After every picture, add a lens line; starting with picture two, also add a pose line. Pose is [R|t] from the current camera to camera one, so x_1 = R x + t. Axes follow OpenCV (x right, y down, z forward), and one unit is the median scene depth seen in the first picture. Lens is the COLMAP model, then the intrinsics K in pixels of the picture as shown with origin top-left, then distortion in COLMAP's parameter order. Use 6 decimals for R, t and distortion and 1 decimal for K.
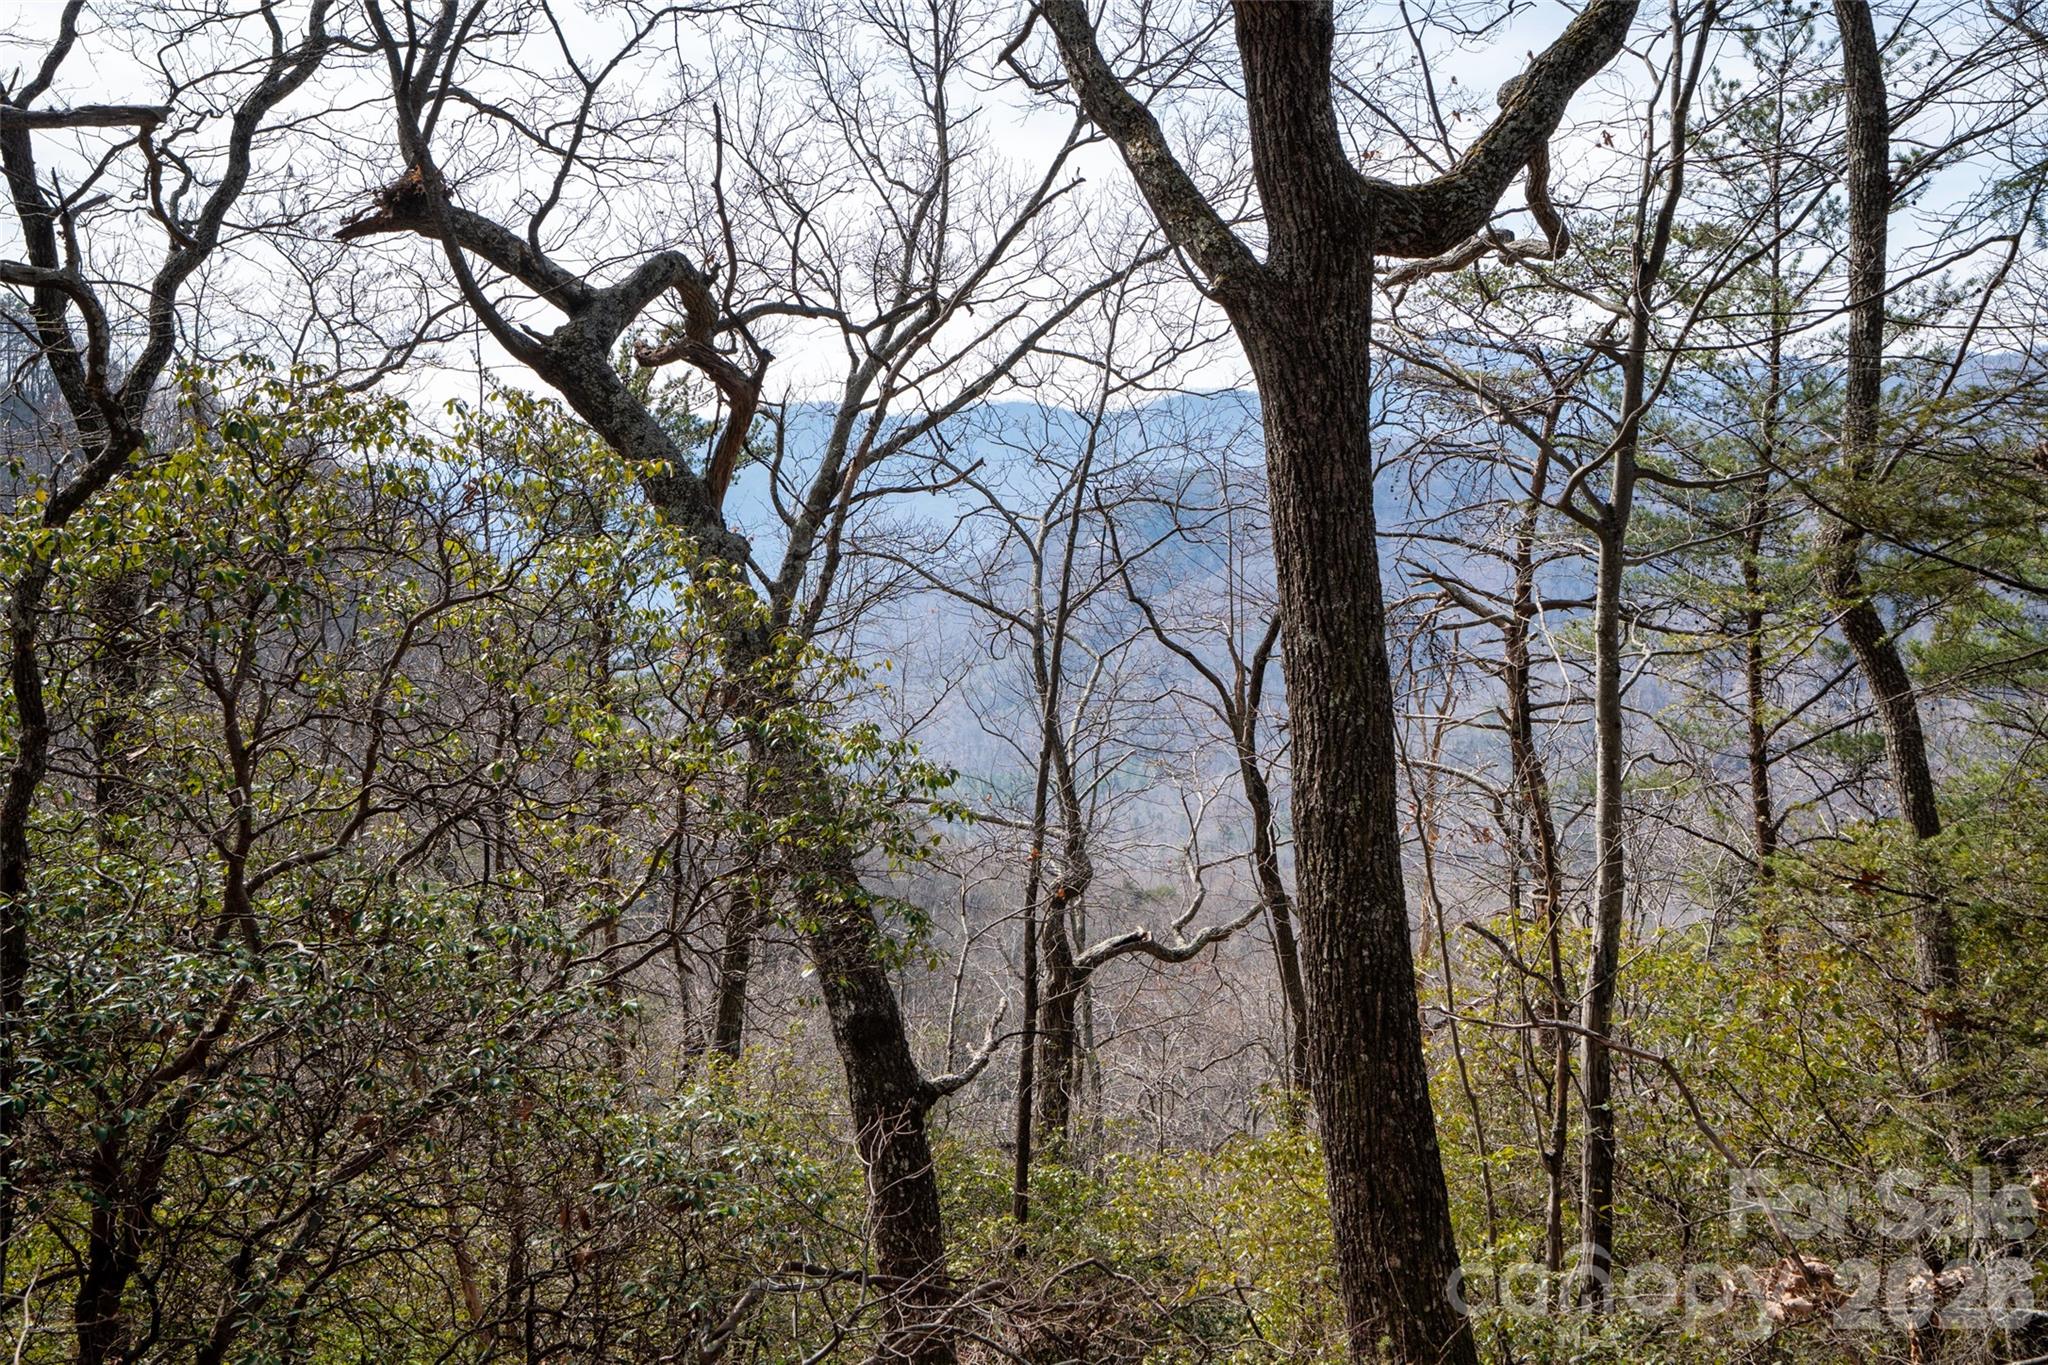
lens RADIAL K [[2039.1, 0, 1026.6], [0, 2039.1, 693.2], [0, 0, 1]] dist [0.128260, 0.000000]
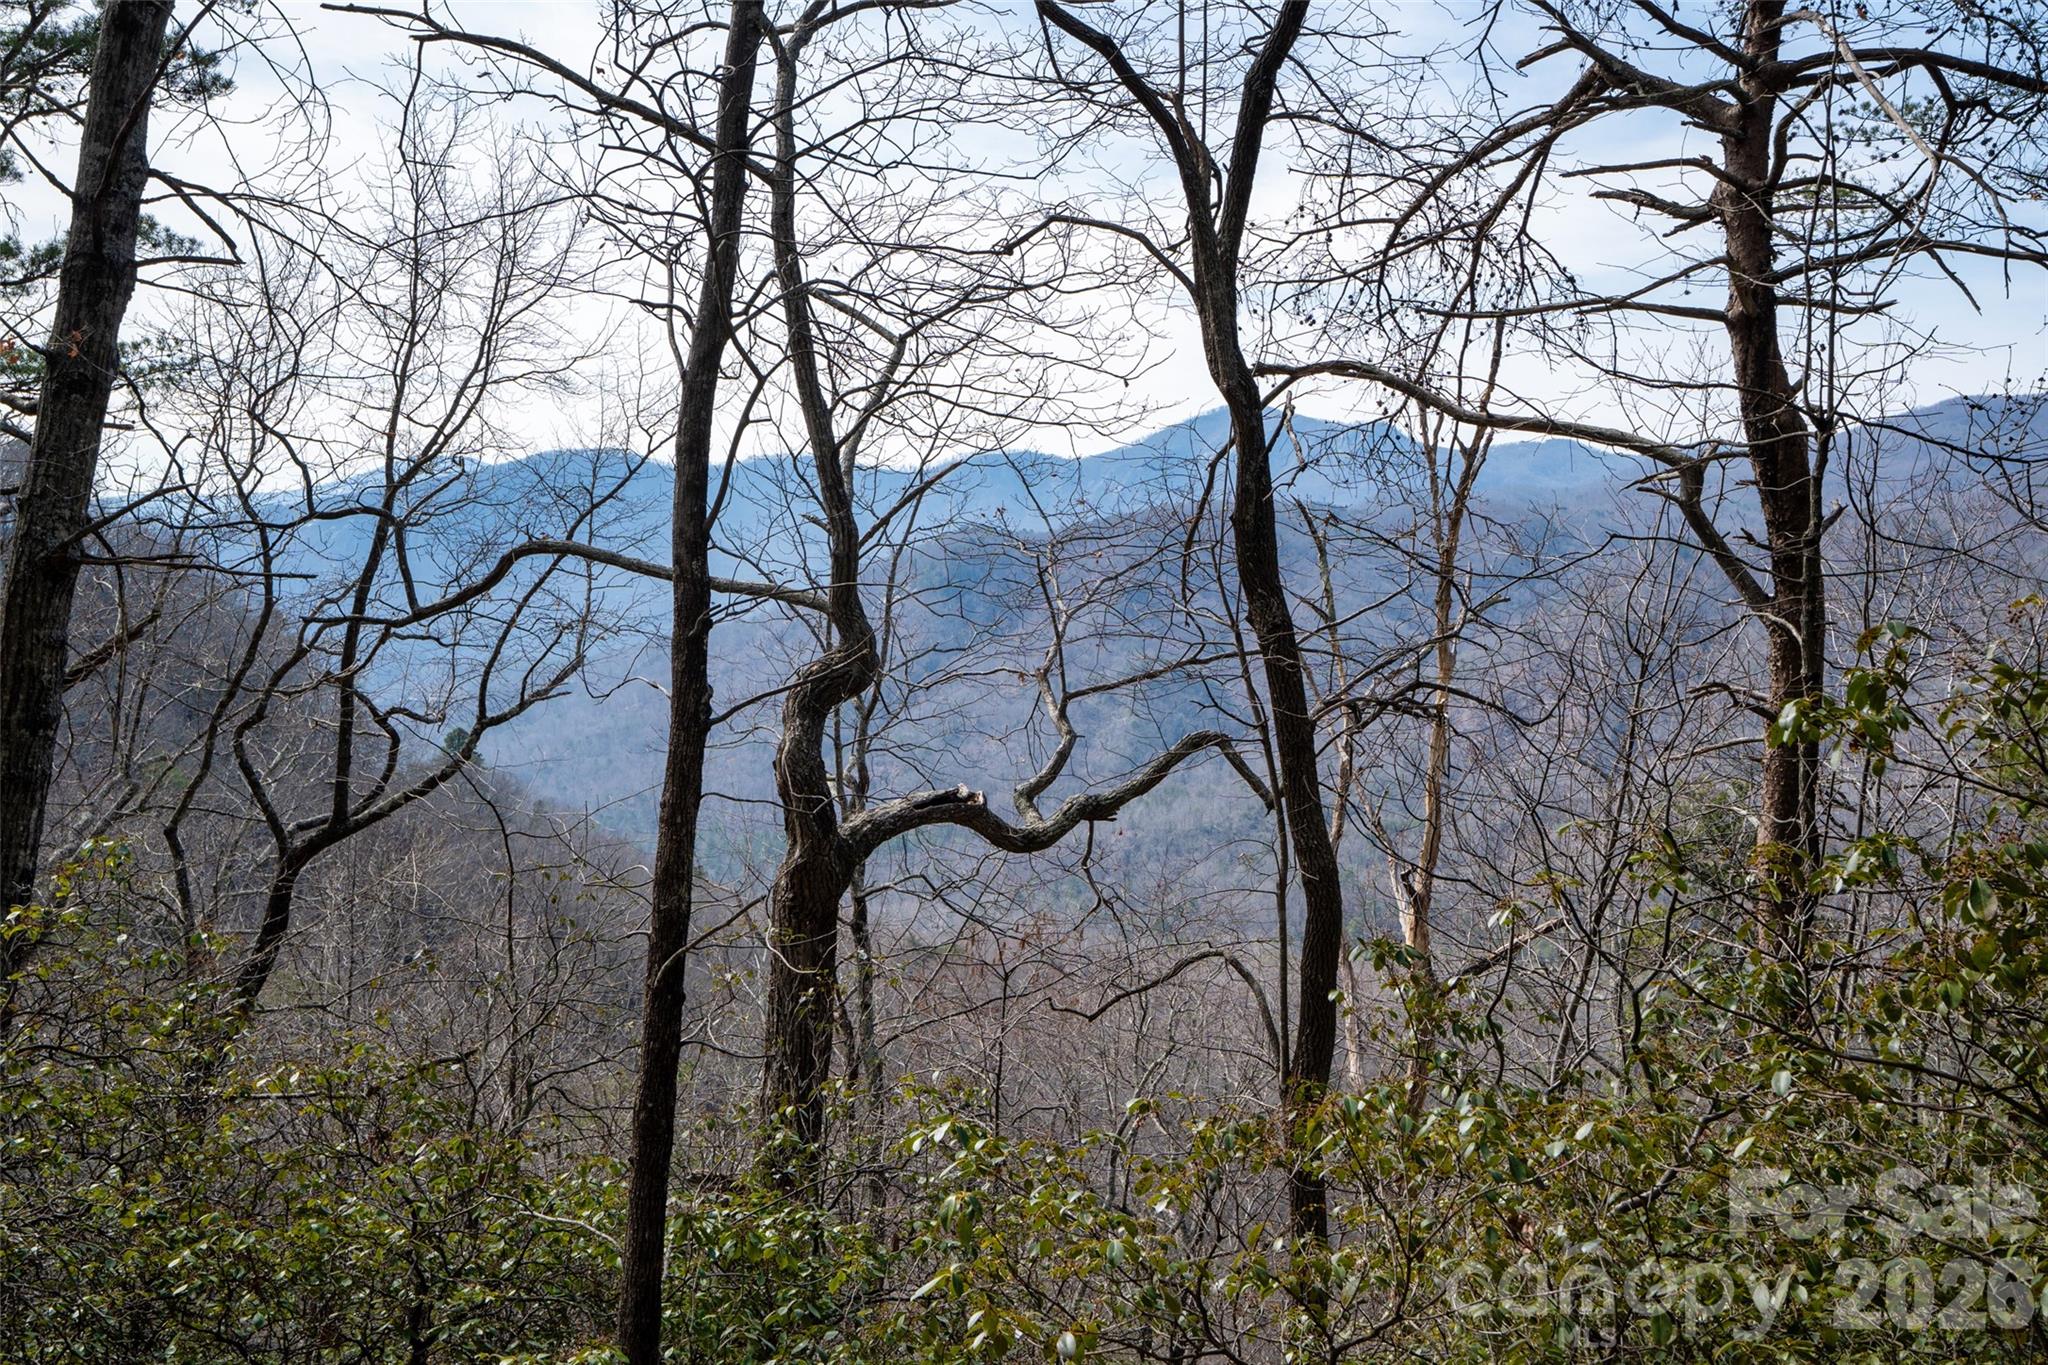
lens RADIAL K [[2039.1, 0, 1022.2], [0, 2039.1, 684.2], [0, 0, 1]] dist [0.128260, 0.000000]
pose [[0.994647, 0.022593, 0.100827, 0.015640], [-0.018519, 0.998981, -0.041170, 0.111990], [-0.101654, 0.039082, 0.994052, 0.456402]]
